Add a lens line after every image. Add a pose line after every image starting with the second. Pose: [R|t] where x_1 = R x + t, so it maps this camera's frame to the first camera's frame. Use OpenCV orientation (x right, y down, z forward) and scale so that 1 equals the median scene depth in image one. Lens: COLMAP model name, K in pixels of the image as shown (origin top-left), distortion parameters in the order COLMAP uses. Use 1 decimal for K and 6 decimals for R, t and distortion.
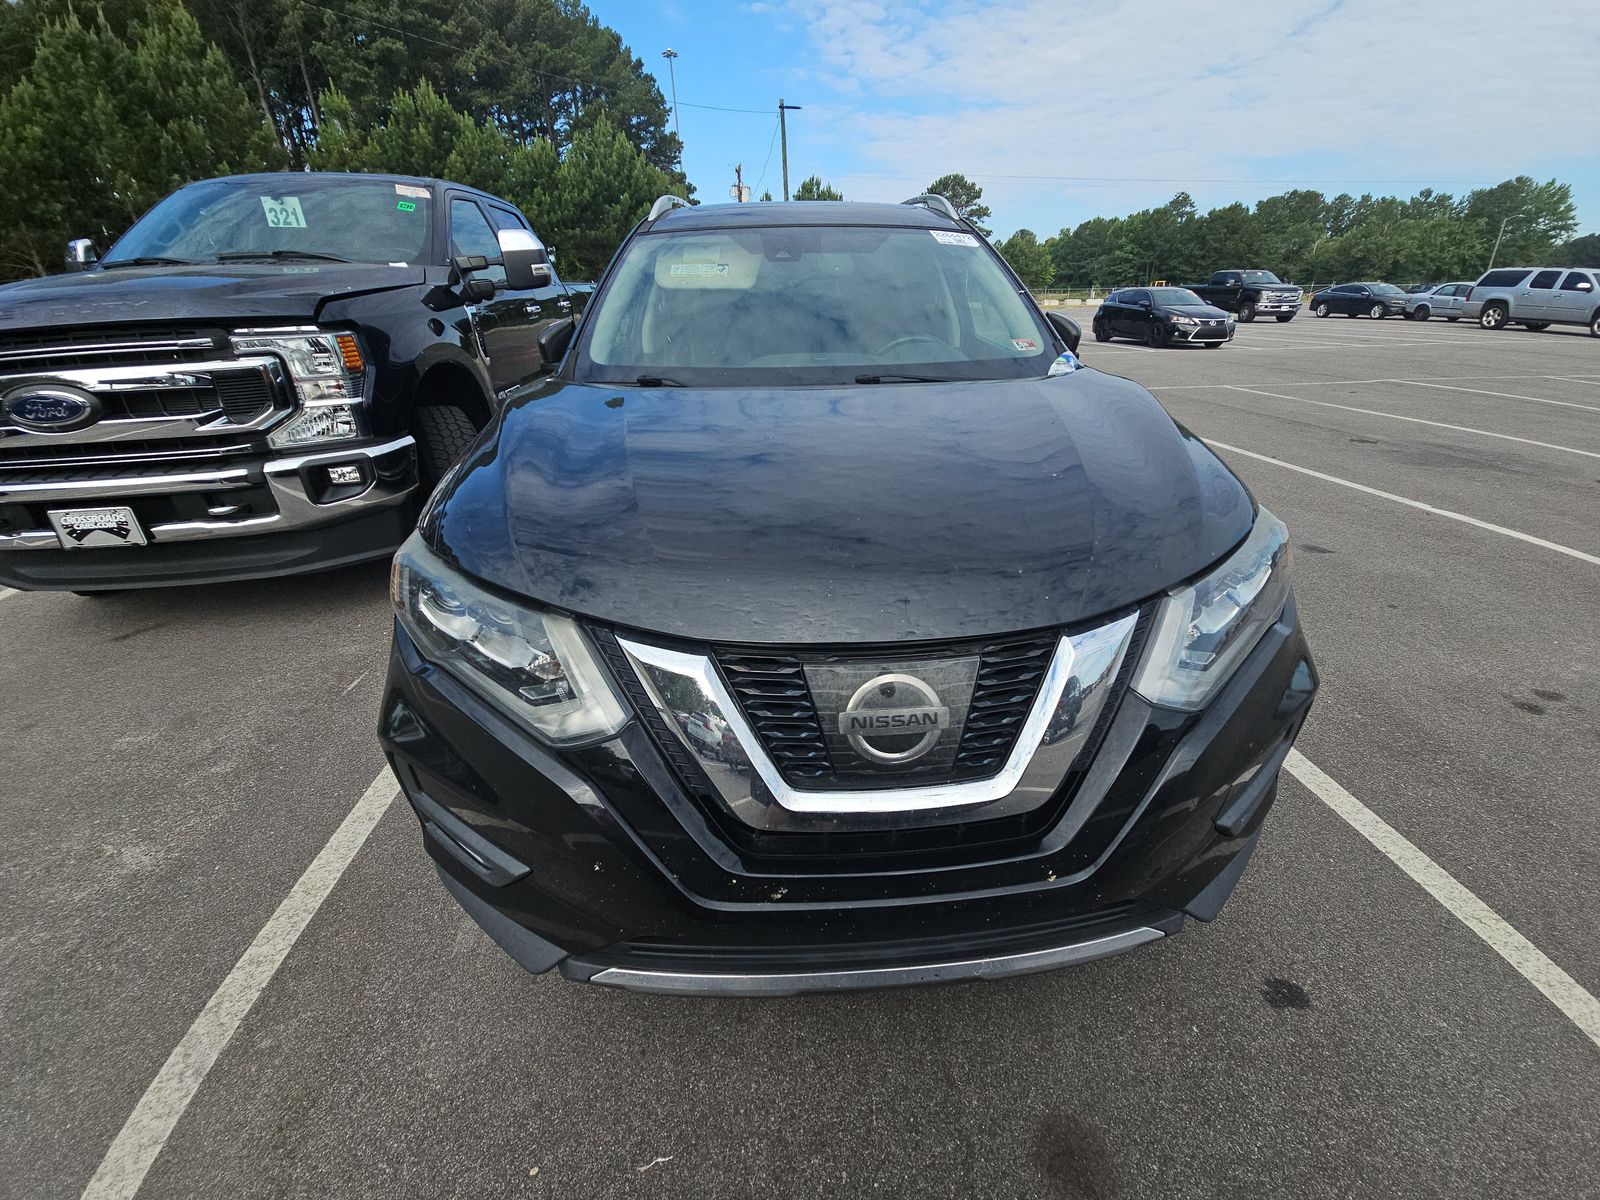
lens RADIAL K [[656.2, 0, 786.7], [0, 656.2, 602.3], [0, 0, 1]] dist [0.005849, -0.007894]
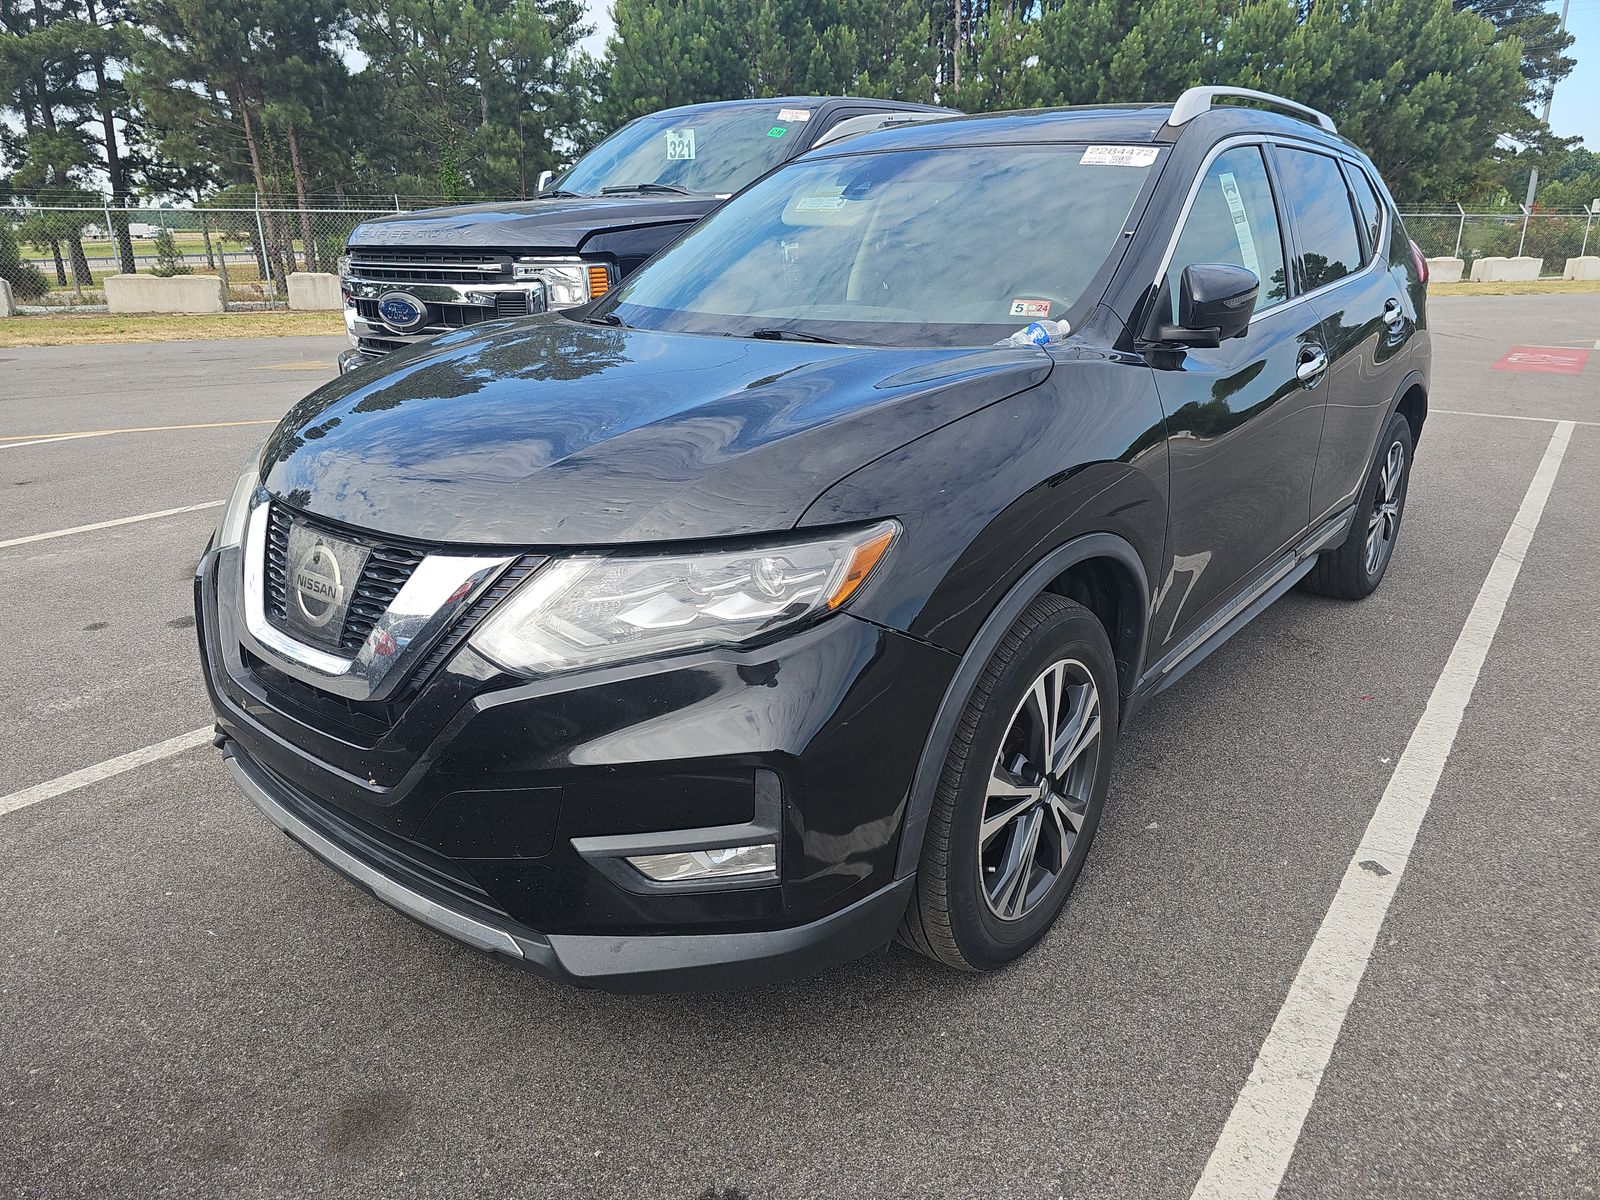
lens RADIAL K [[1087.1, 0, 815.6], [0, 1087.1, 601.4], [0, 0, 1]] dist [0.044370, -0.035000]
pose [[0.717142, 0.232848, -0.656878, 0.690031], [-0.300323, 0.953783, 0.010218, -0.026771], [0.628898, 0.189948, 0.753927, 0.029850]]
